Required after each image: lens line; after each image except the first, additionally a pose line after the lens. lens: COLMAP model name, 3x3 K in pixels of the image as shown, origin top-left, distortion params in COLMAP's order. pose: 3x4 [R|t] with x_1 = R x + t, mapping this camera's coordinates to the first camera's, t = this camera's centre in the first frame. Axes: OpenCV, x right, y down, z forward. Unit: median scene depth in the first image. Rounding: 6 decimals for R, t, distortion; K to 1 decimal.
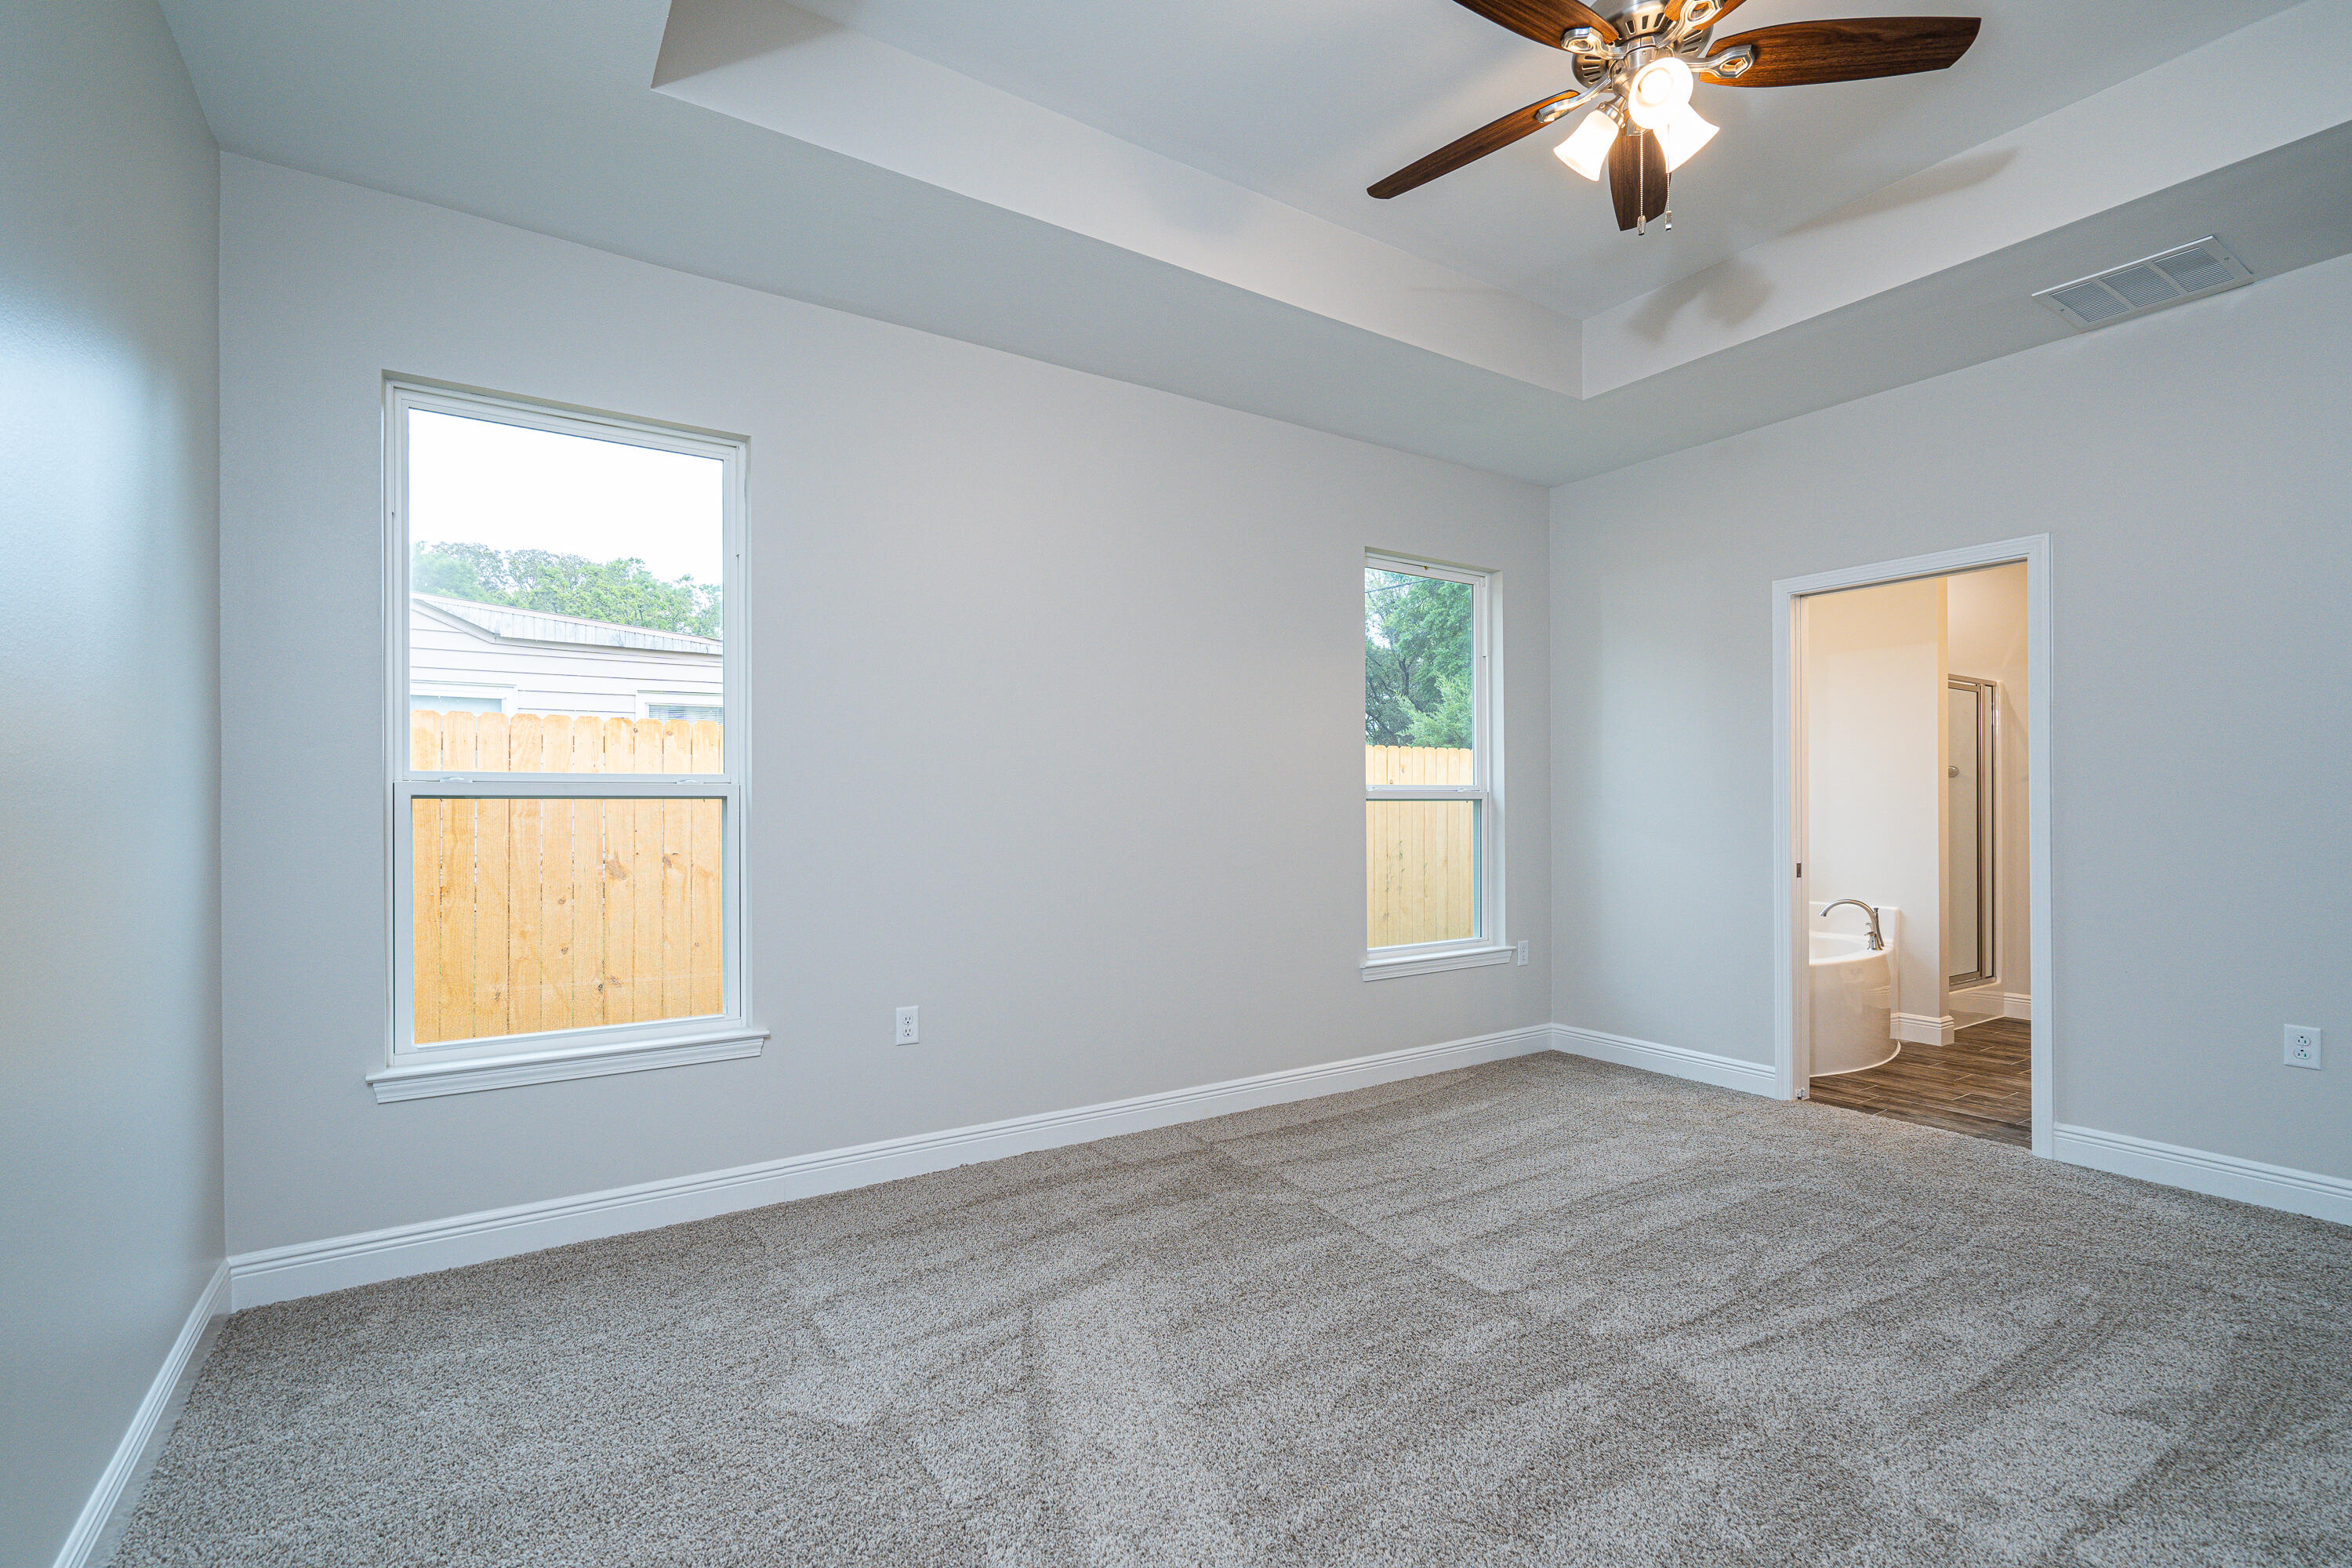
lens RADIAL K [[1070.3, 0, 1170.6], [0, 1070.3, 774.5], [0, 0, 1]] dist [-0.003310, 0.000885]
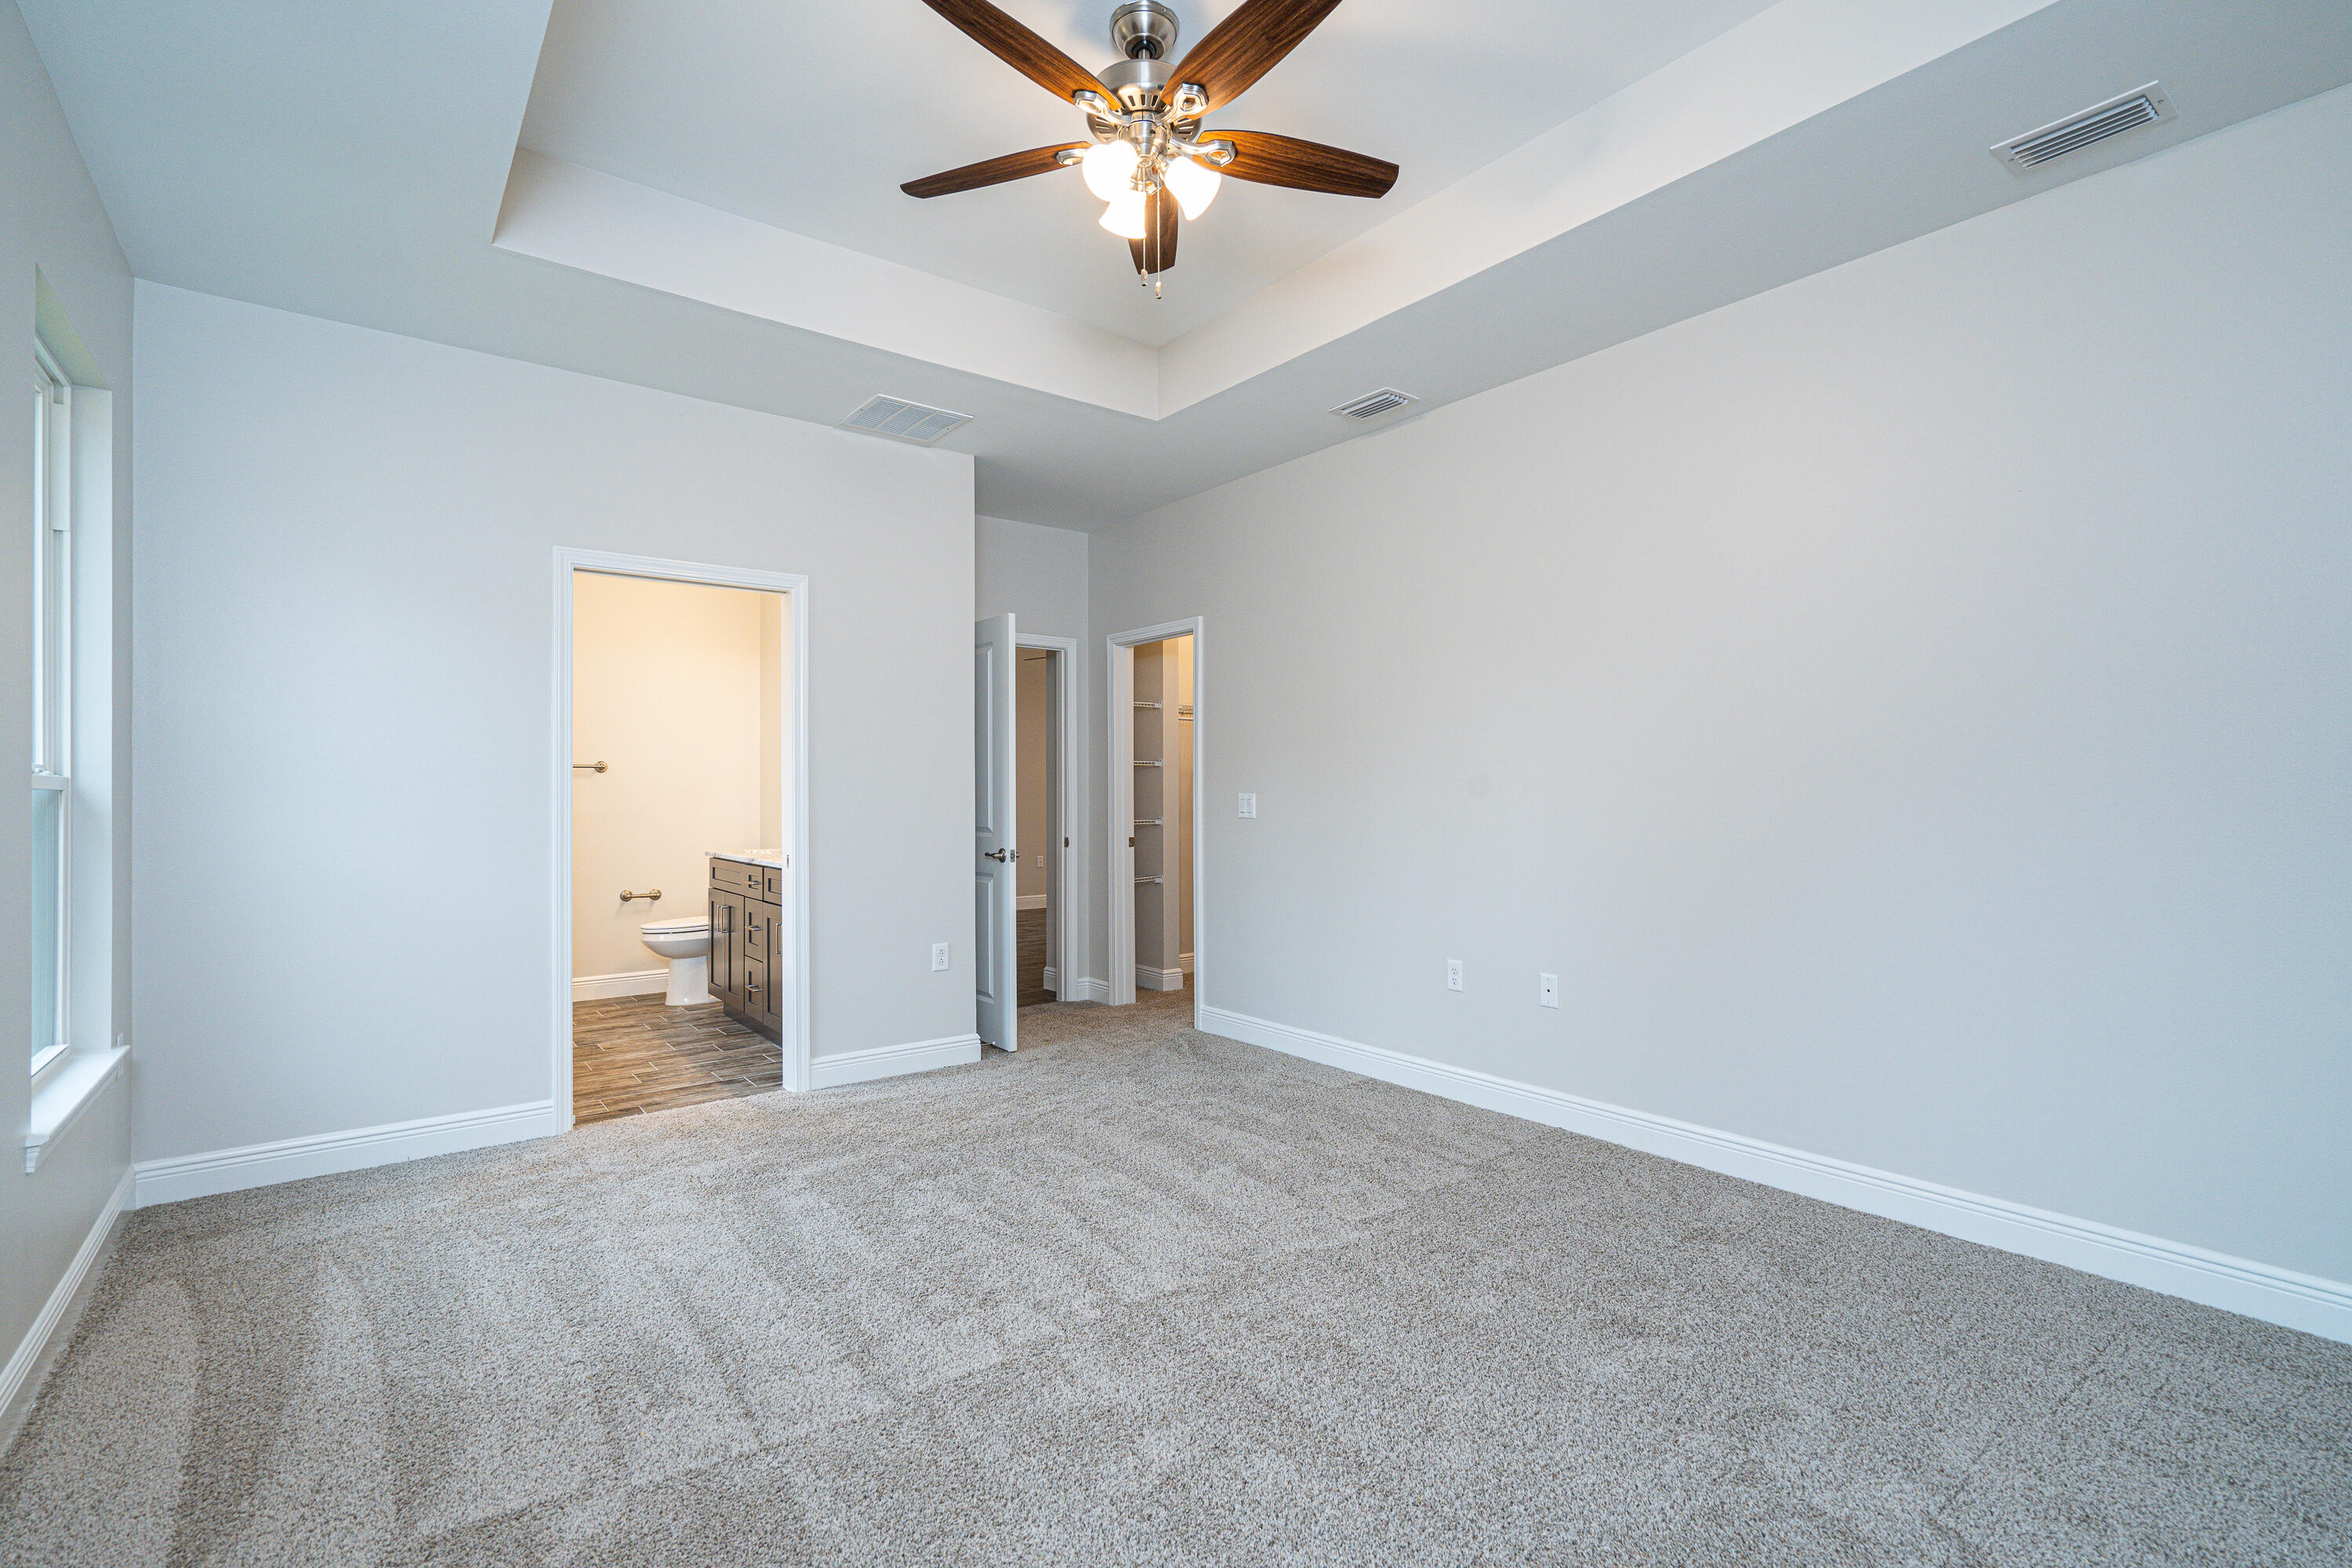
lens RADIAL K [[1070.3, 0, 1170.6], [0, 1070.3, 774.5], [0, 0, 1]] dist [-0.003310, 0.000885]
pose [[-0.087618, 0.022581, 0.995898, -0.442921], [-0.025658, 0.999360, -0.024917, 0.020184], [-0.995824, -0.027736, -0.086983, 0.717161]]
